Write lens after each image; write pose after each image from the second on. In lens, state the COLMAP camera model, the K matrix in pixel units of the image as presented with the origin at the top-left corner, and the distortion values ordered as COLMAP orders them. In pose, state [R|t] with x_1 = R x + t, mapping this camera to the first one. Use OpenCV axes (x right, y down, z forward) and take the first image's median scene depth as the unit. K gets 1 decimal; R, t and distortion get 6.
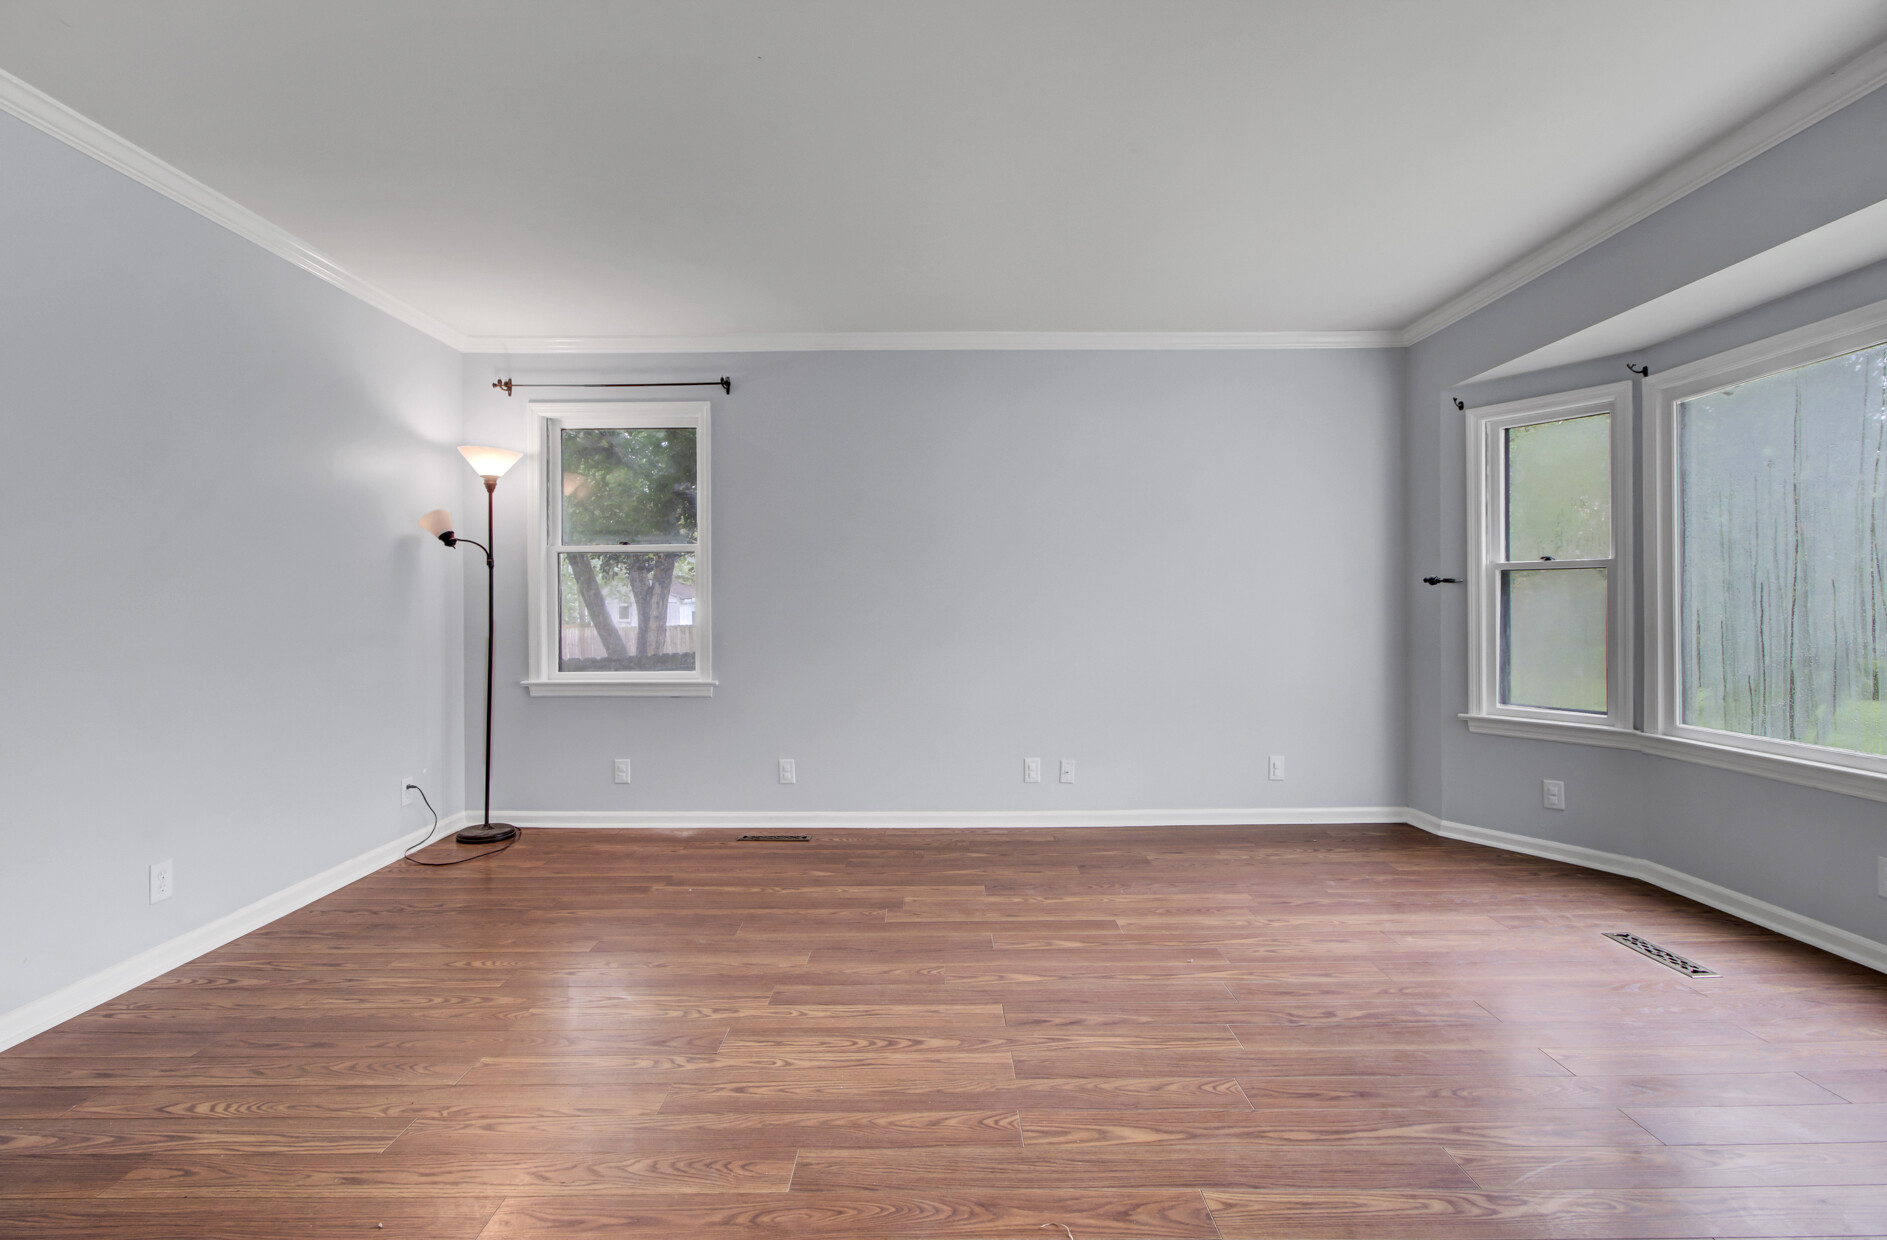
lens RADIAL K [[869.2, 0, 932.7], [0, 869.2, 613.0], [0, 0, 1]] dist [0.022197, -0.000208]
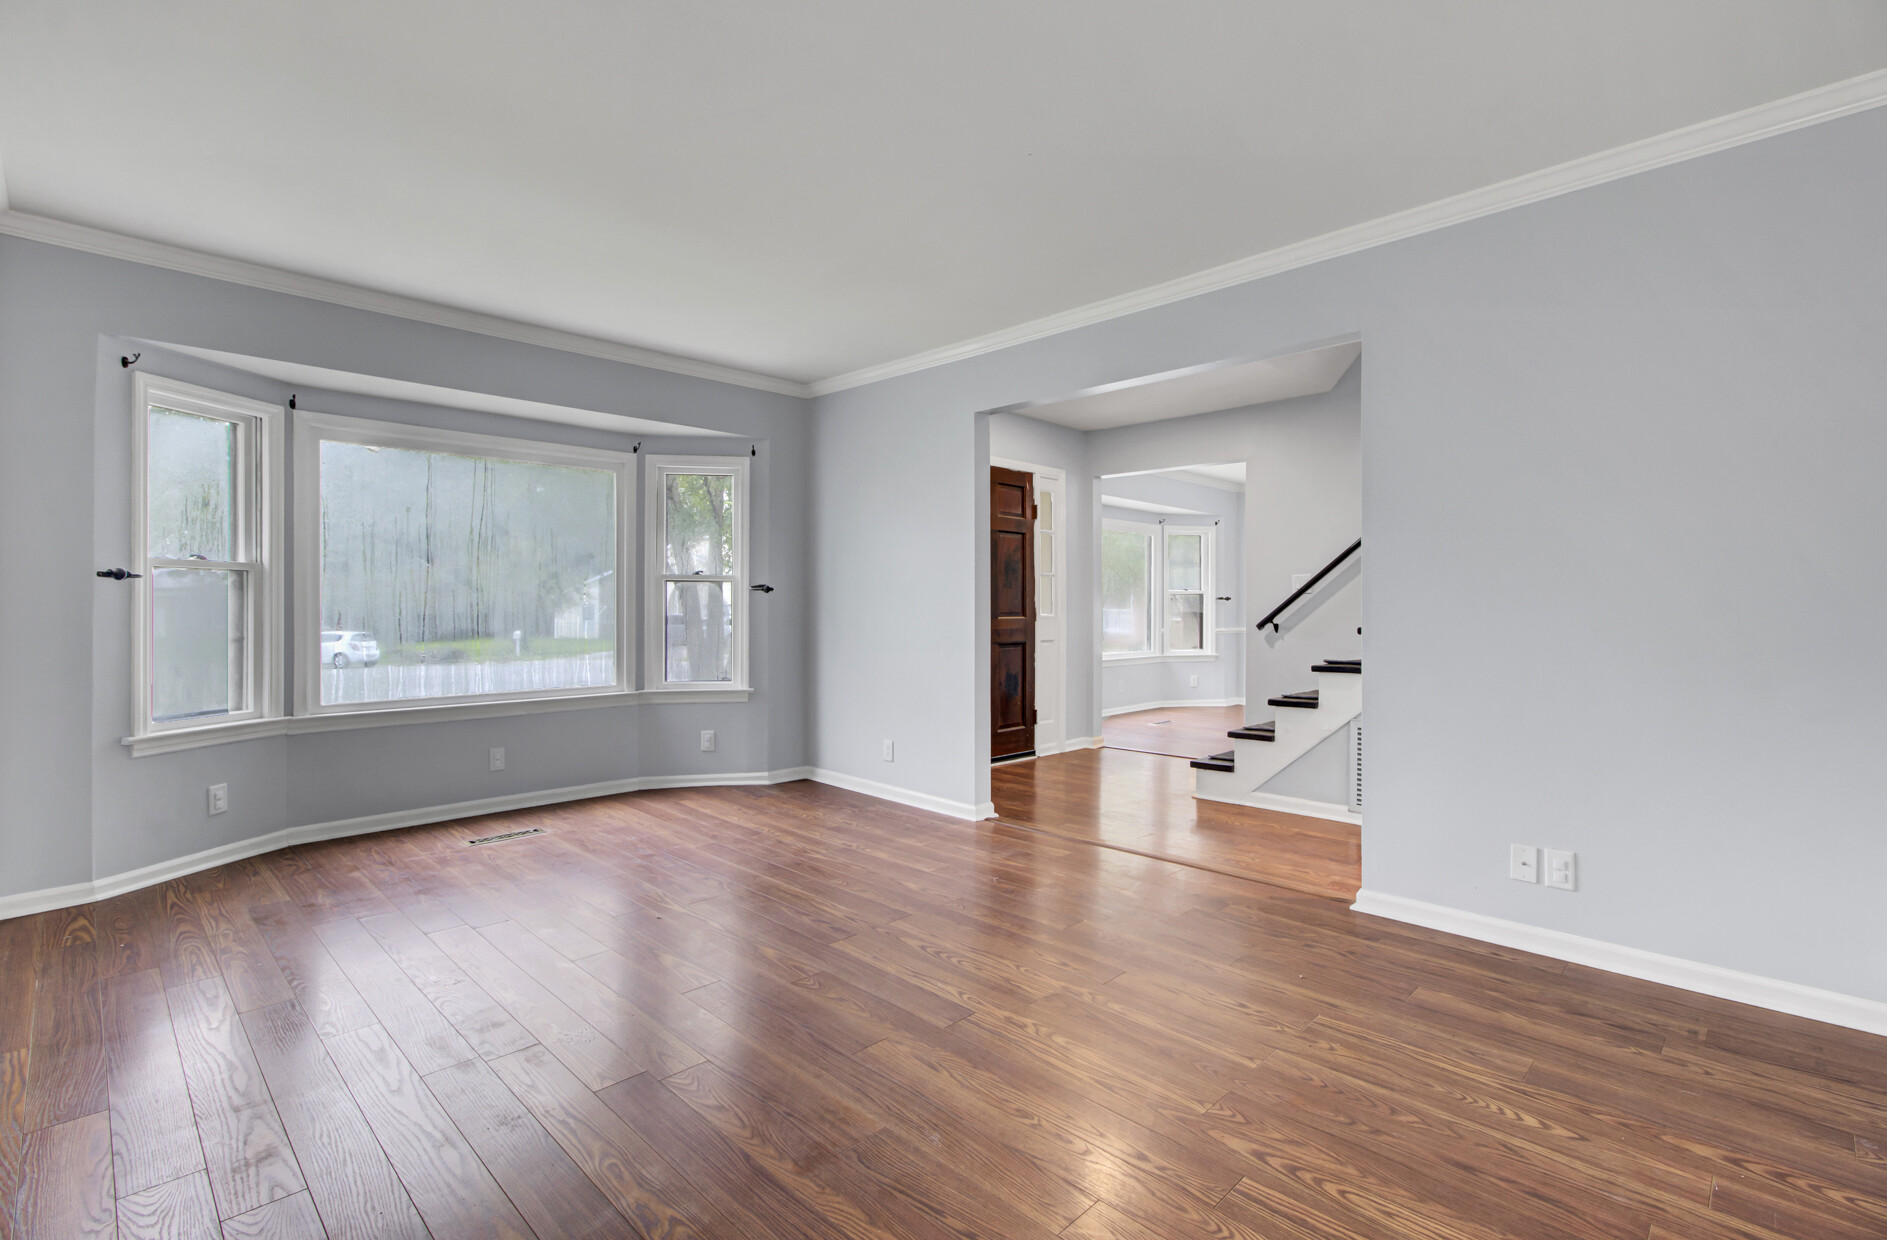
lens RADIAL K [[869.2, 0, 930.2], [0, 869.2, 611.8], [0, 0, 1]] dist [0.022197, -0.000208]
pose [[-0.711049, 0.003118, 0.703136, -0.868842], [0.008201, 0.999959, 0.003859, -0.000476], [-0.703095, 0.008511, -0.711045, 1.789981]]
